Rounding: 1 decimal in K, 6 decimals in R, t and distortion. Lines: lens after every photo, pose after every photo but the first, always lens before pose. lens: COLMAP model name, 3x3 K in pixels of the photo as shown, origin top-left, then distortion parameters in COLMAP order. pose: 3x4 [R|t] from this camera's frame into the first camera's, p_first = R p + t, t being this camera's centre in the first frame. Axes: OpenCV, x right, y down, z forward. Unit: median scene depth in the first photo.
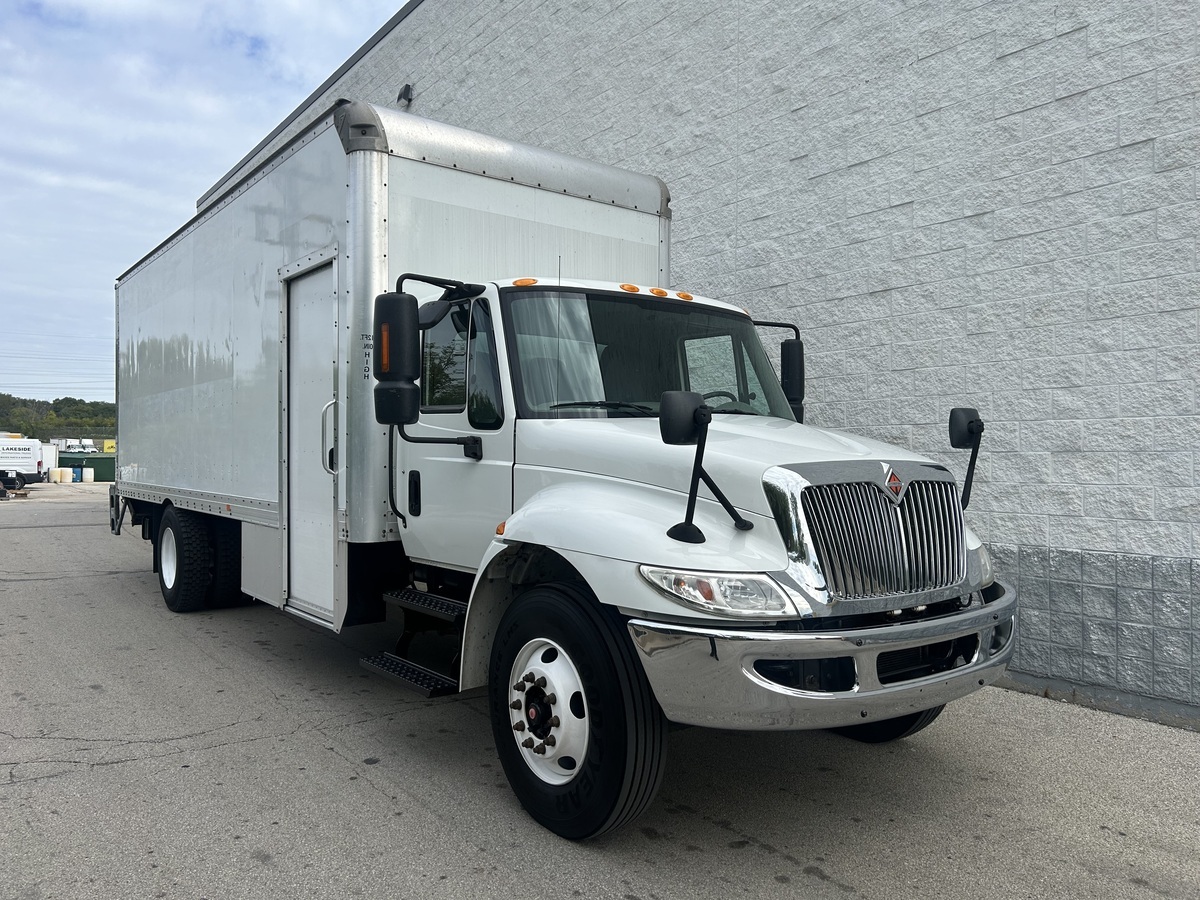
lens RADIAL K [[906.2, 0, 609.6], [0, 906.2, 454.6], [0, 0, 1]] dist [0.055119, -0.055827]
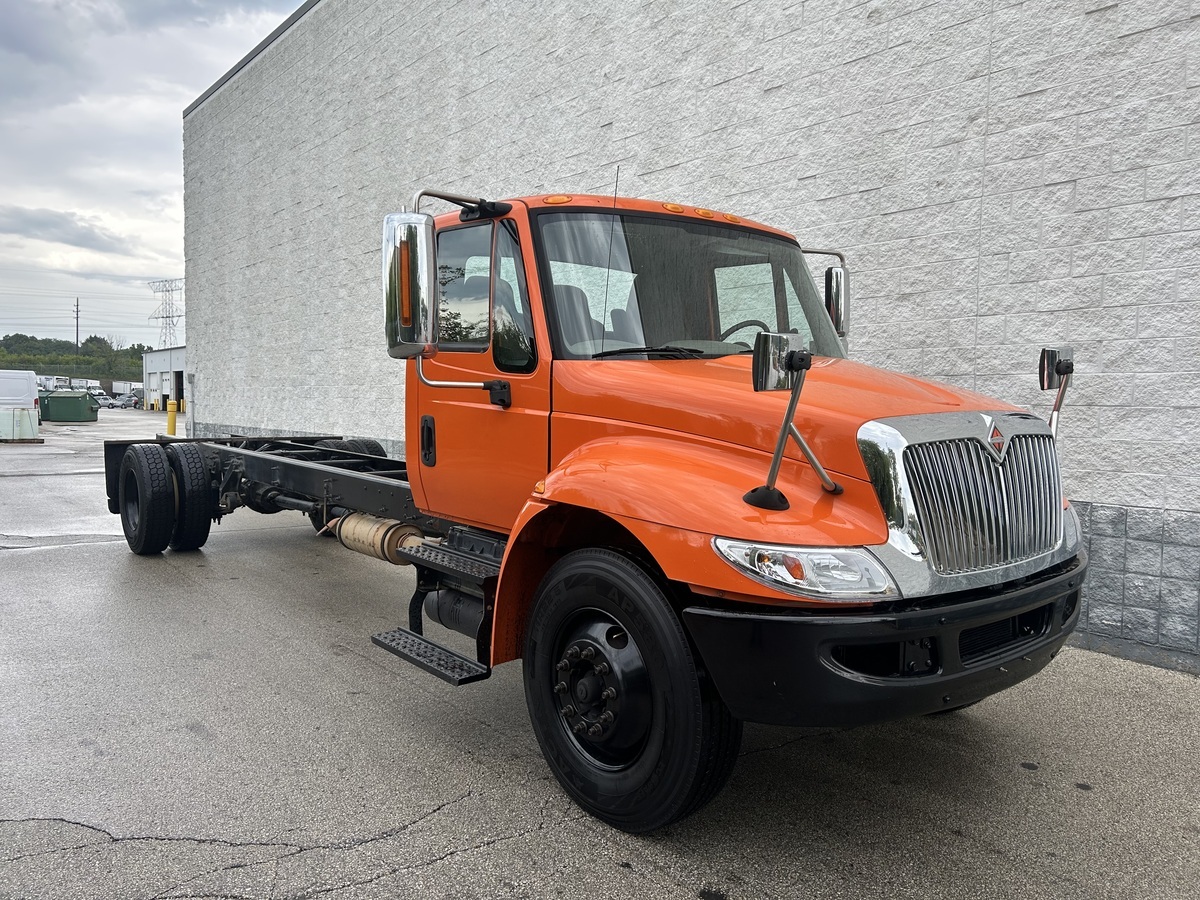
lens RADIAL K [[907.4, 0, 602.0], [0, 907.4, 452.4], [0, 0, 1]] dist [0.052186, -0.053268]
pose [[0.999429, 0.010405, 0.032135, -0.243001], [-0.012225, 0.998301, 0.056971, -0.001580], [-0.031487, -0.057331, 0.997859, 0.267072]]
